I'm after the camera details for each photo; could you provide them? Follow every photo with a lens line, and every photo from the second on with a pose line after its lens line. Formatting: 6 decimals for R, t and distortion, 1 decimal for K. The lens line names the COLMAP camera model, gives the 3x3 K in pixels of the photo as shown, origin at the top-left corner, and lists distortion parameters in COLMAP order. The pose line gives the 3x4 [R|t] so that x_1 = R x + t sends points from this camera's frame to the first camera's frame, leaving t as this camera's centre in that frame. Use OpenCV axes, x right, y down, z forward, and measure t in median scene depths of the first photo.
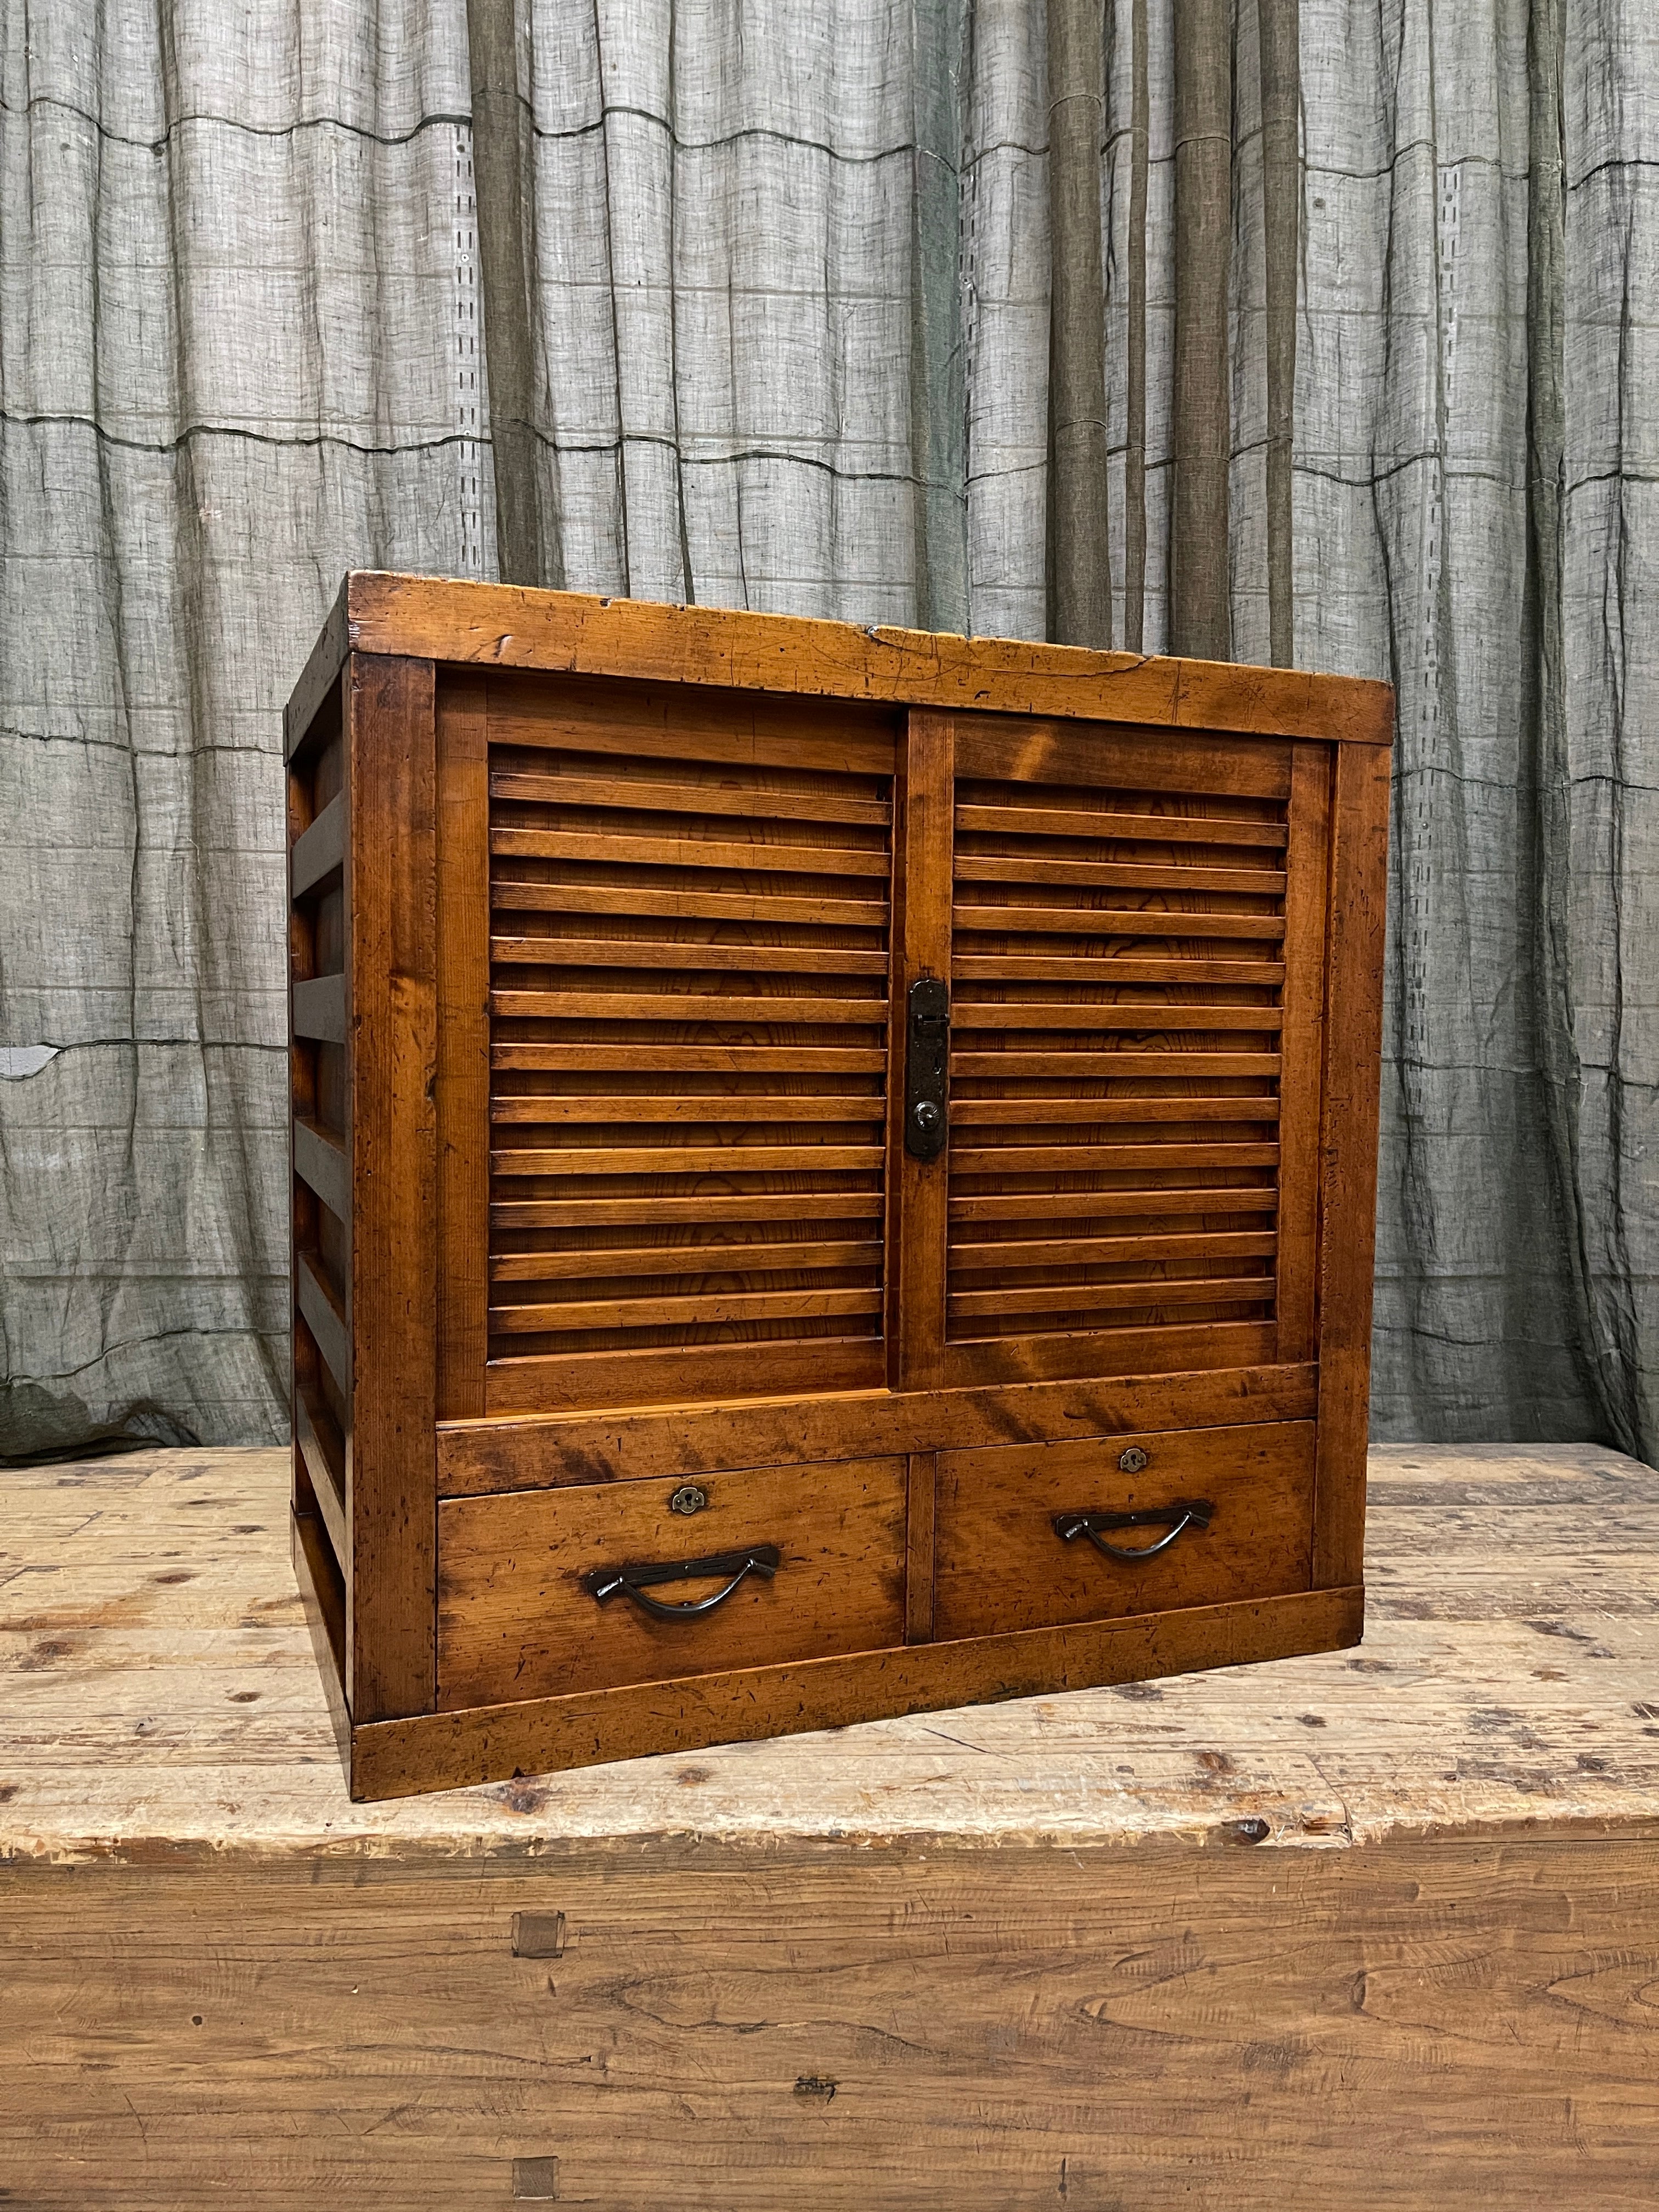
lens RADIAL K [[1673.4, 0, 826.3], [0, 1673.4, 1117.5], [0, 0, 1]] dist [0.077073, -0.090076]
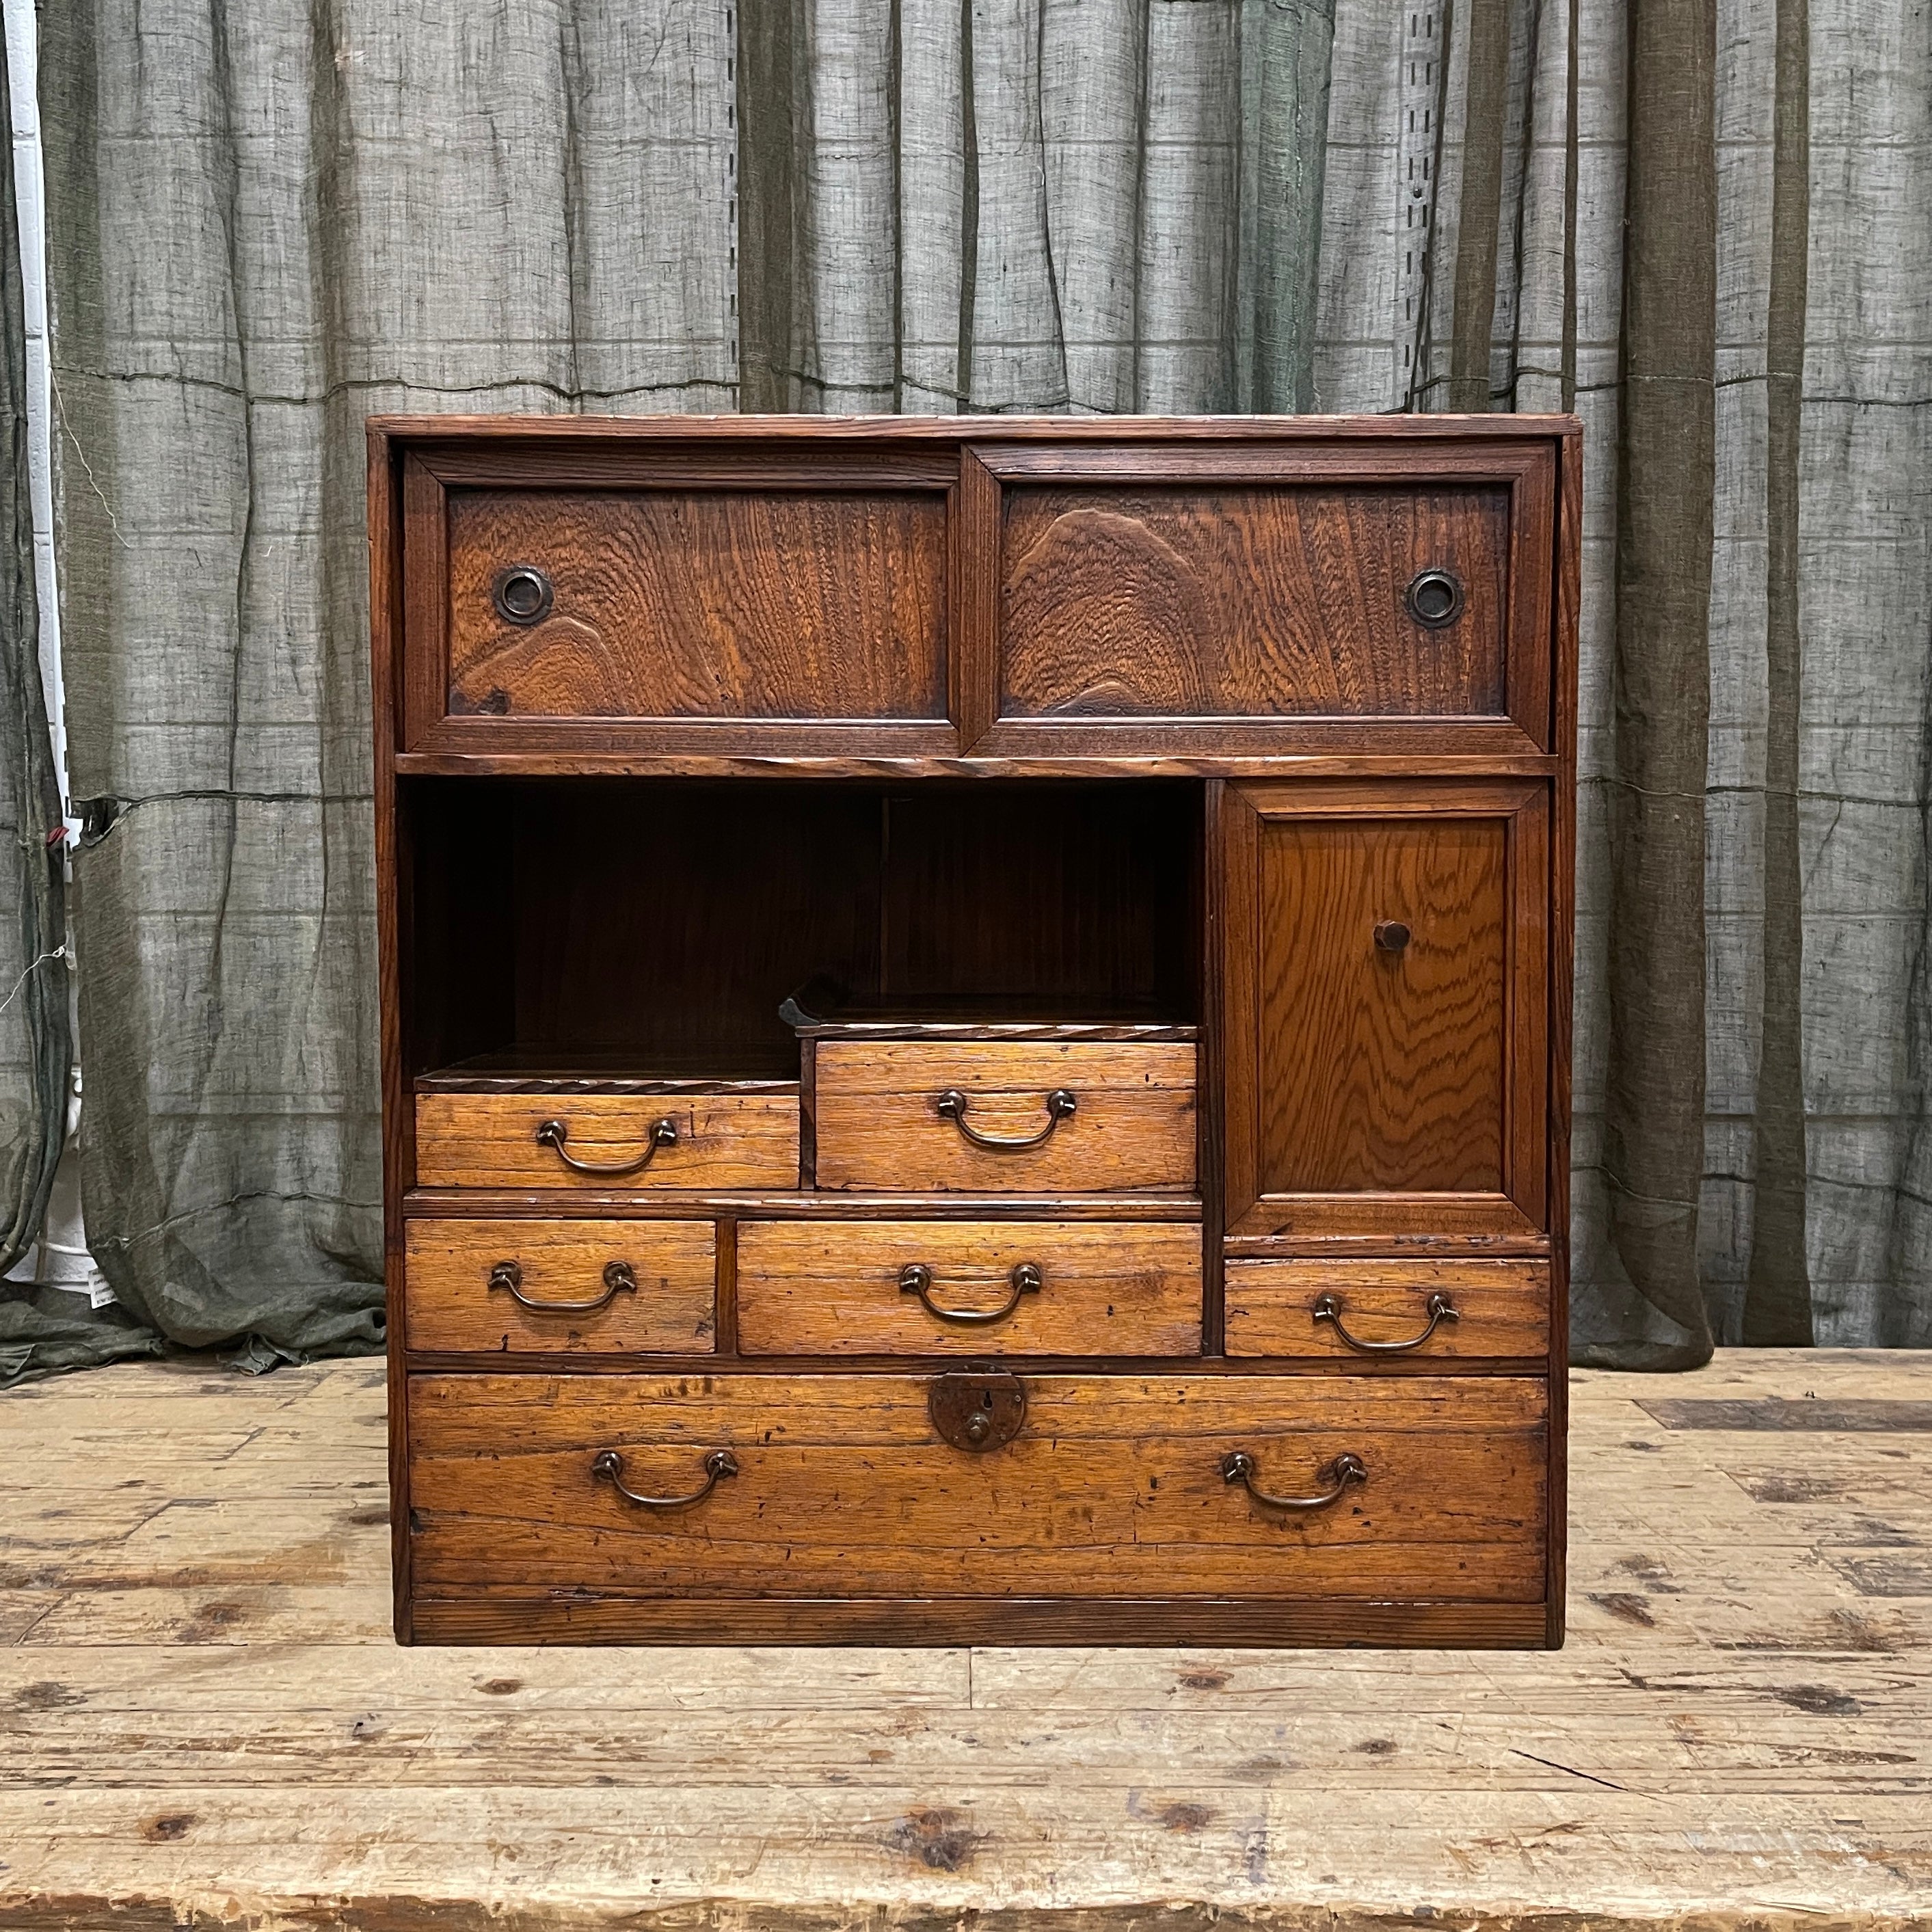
lens RADIAL K [[2097.1, 0, 956.2], [0, 2097.1, 974.7], [0, 0, 1]] dist [0.016840, 0.026849]
pose [[0.998470, -0.006114, -0.054961, -0.125150], [0.006260, 0.999977, 0.002481, 0.058956], [0.054945, -0.002821, 0.998485, 0.179126]]
